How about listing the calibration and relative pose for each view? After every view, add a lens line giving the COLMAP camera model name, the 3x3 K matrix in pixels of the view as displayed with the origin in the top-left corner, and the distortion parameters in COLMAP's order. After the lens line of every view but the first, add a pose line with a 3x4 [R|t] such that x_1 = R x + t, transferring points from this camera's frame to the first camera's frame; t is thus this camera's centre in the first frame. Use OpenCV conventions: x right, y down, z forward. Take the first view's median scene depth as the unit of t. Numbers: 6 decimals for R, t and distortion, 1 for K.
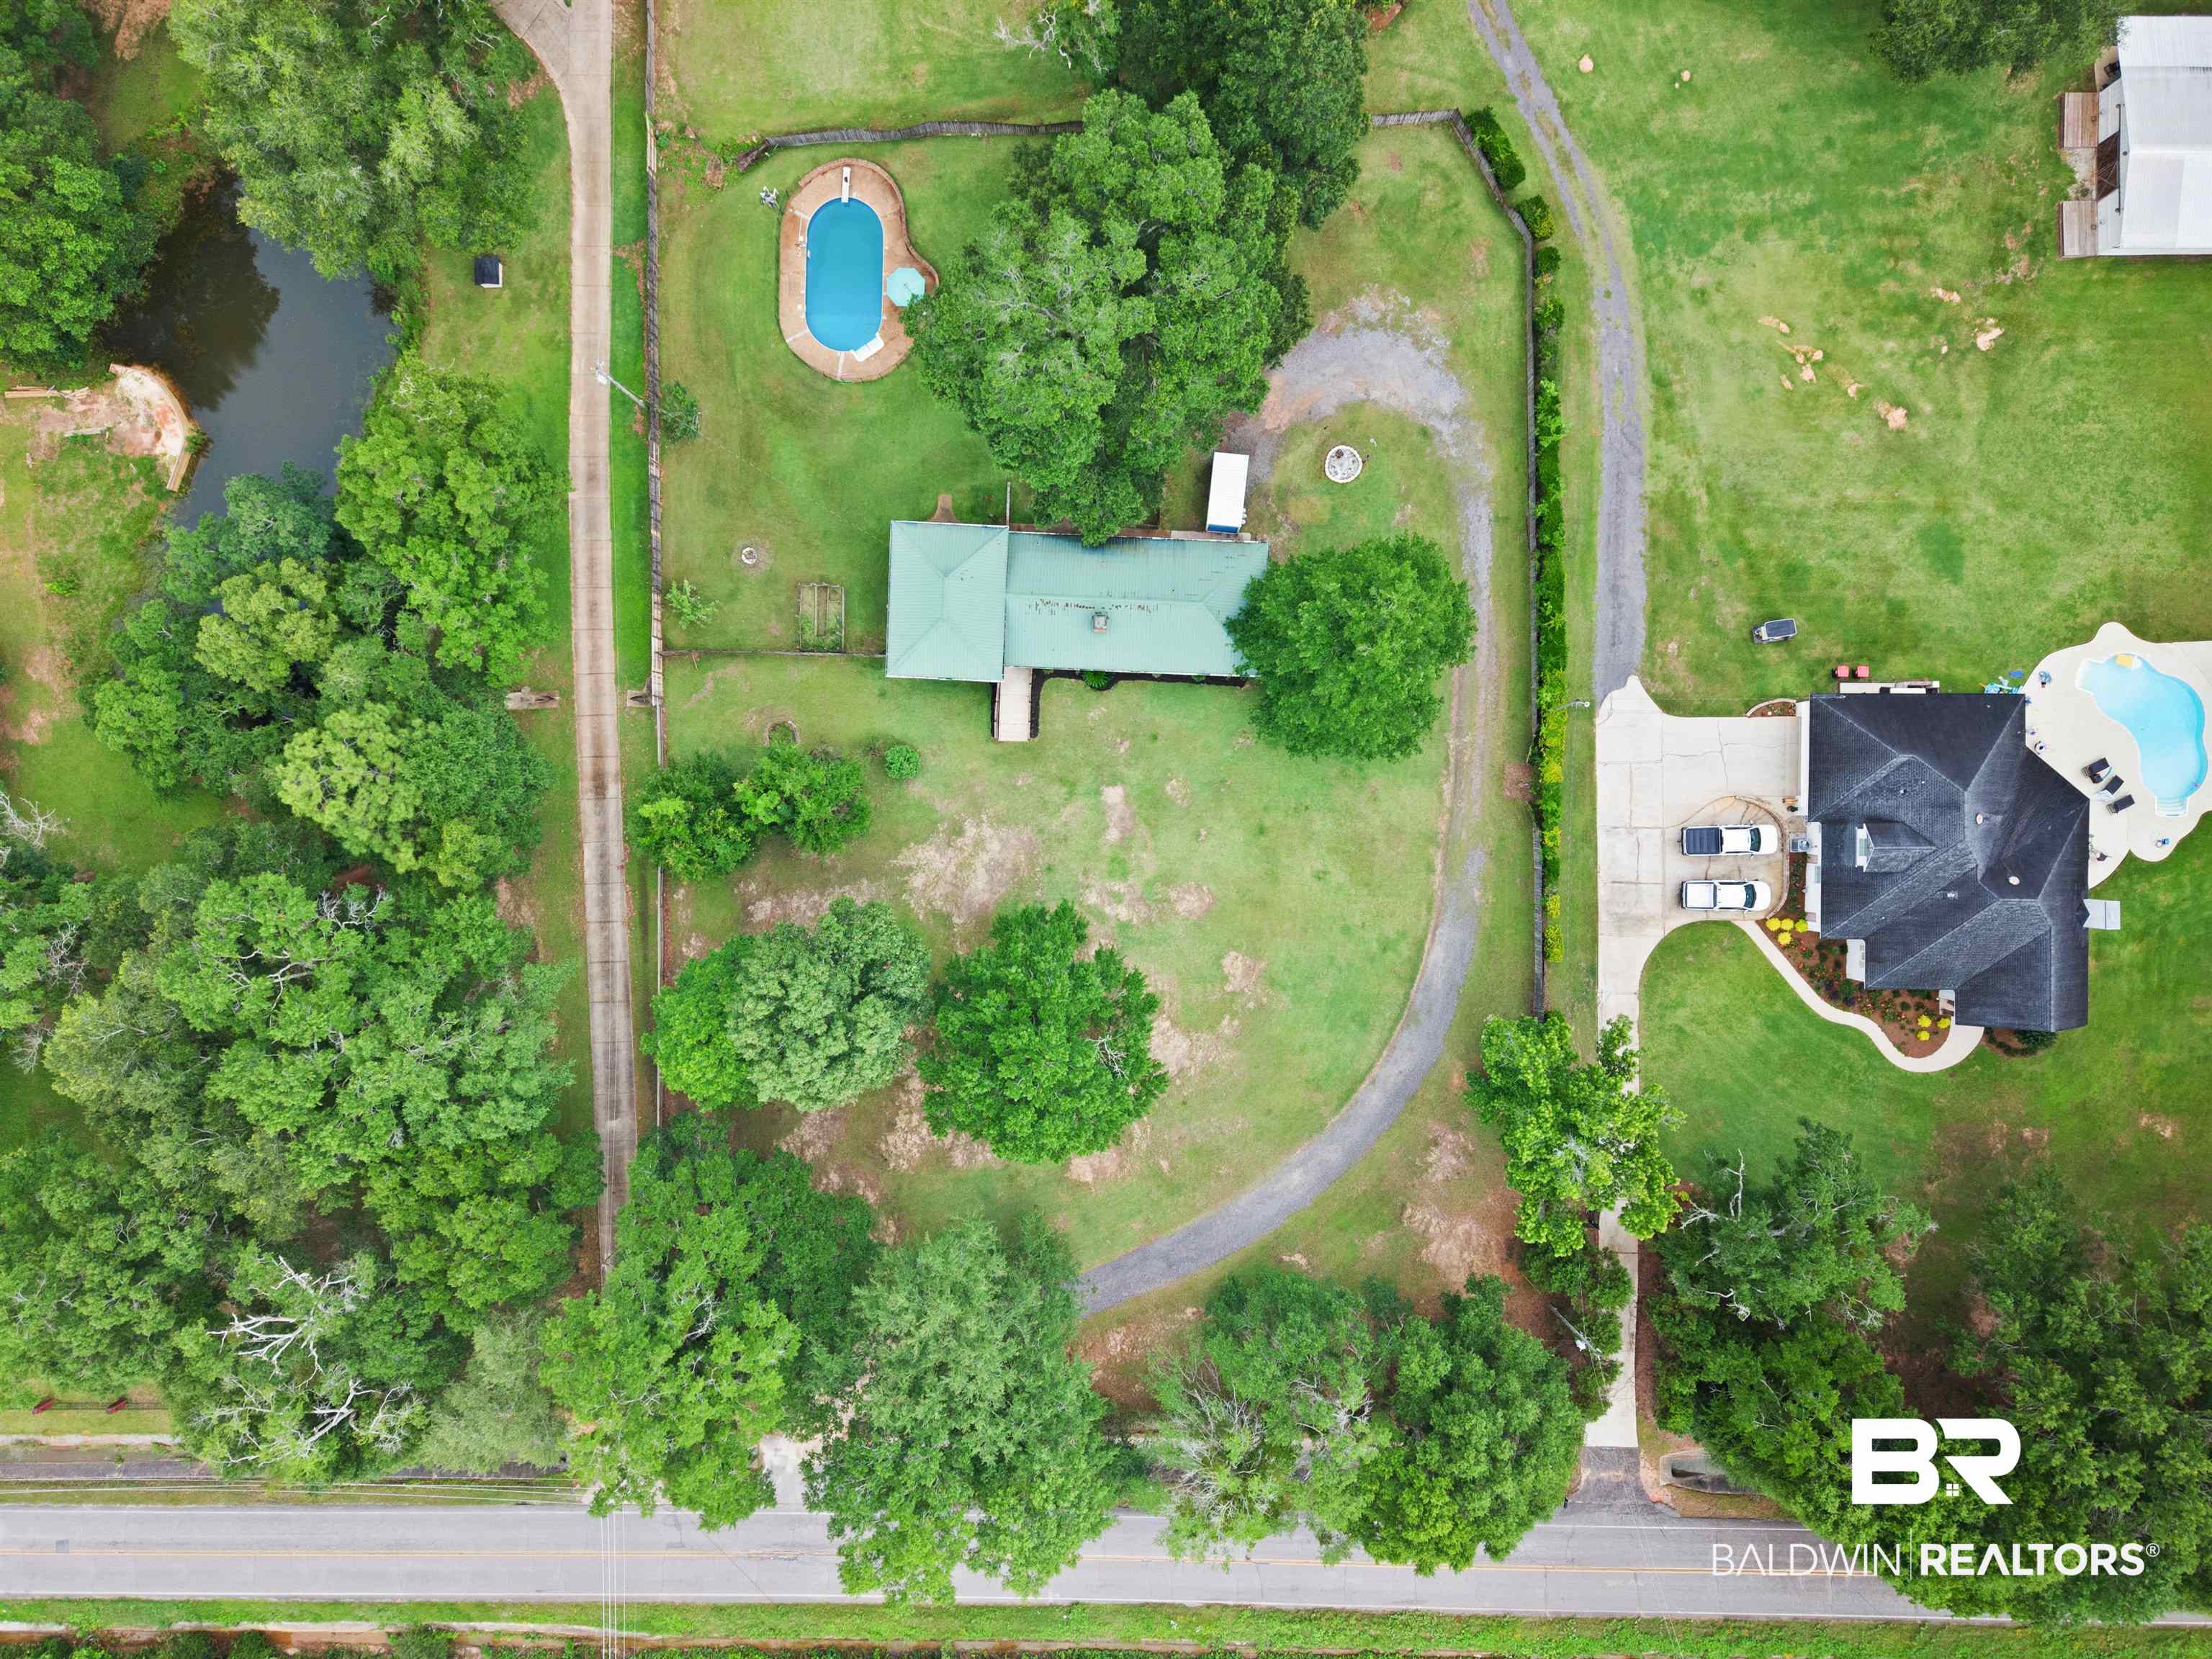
lens RADIAL K [[1492.7, 0, 1106.0], [0, 1492.7, 829.5], [0, 0, 1]] dist [0.028446, -0.026115]
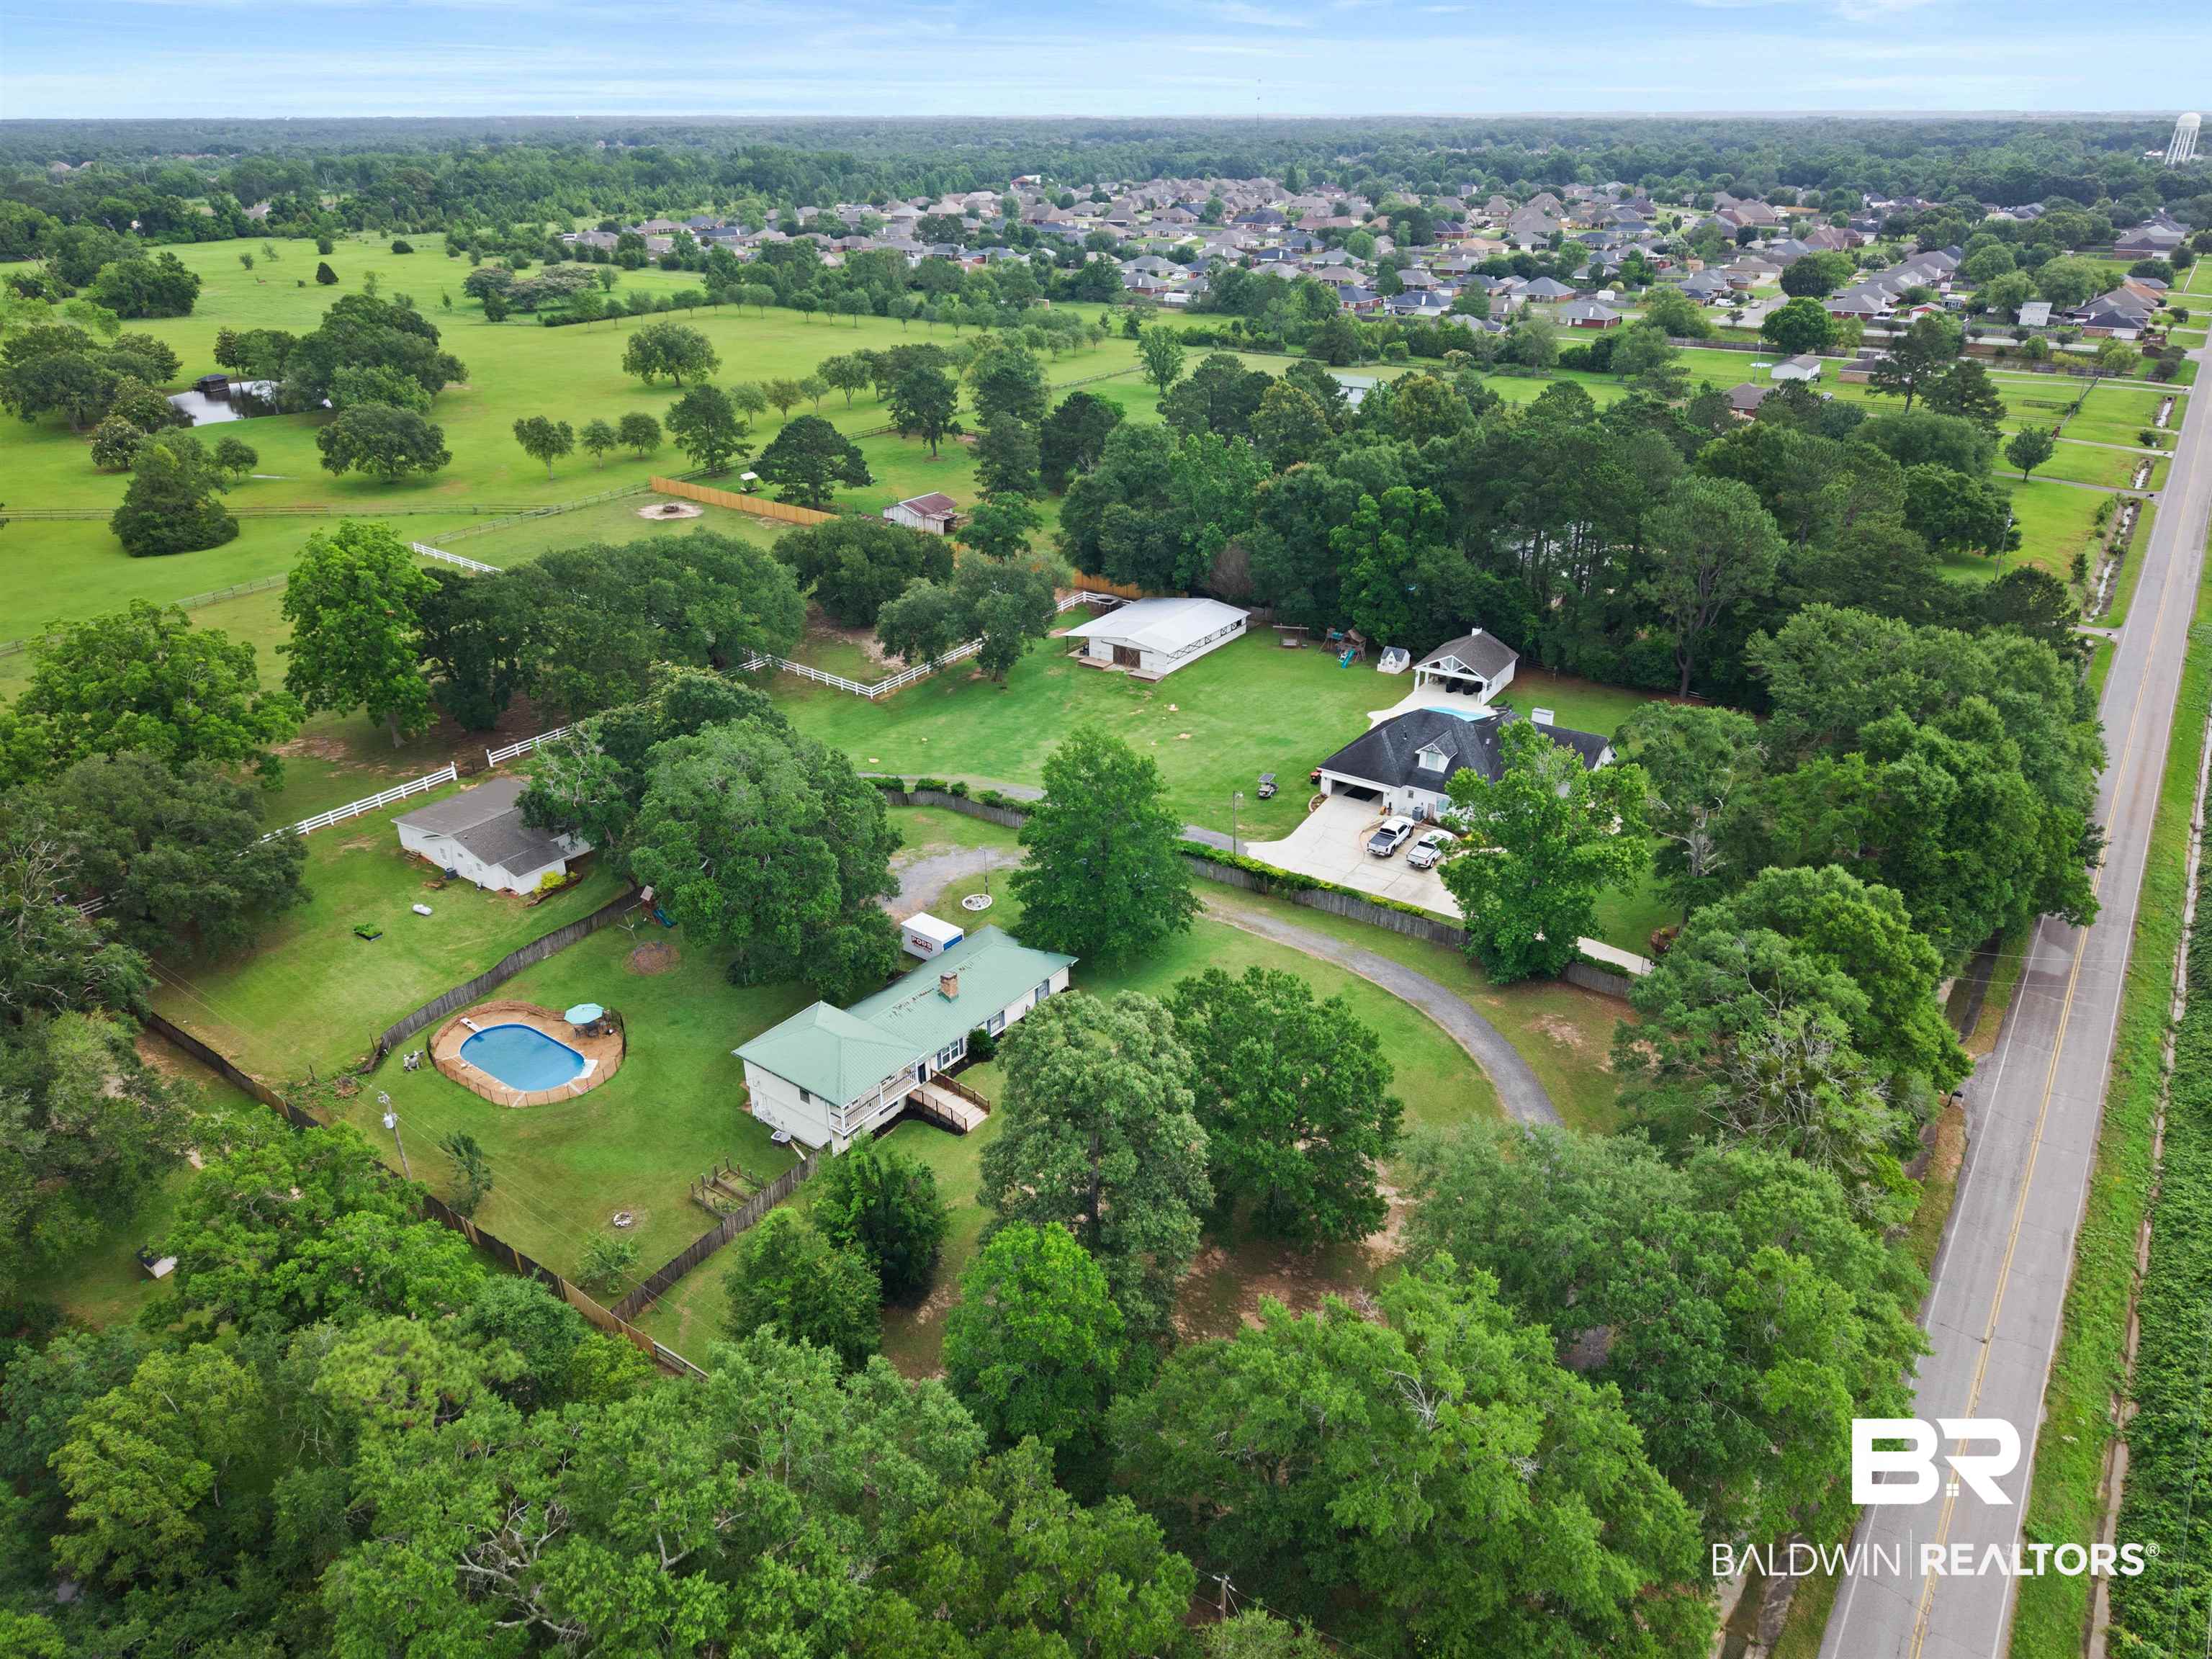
lens RADIAL K [[1517.1, 0, 1106.0], [0, 1517.1, 829.5], [0, 0, 1]] dist [0.020388, -0.028896]
pose [[0.570411, -0.351995, 0.742112, -0.681810], [0.821348, 0.239659, -0.517640, 0.470882], [0.004353, 0.904800, 0.425815, 0.428560]]
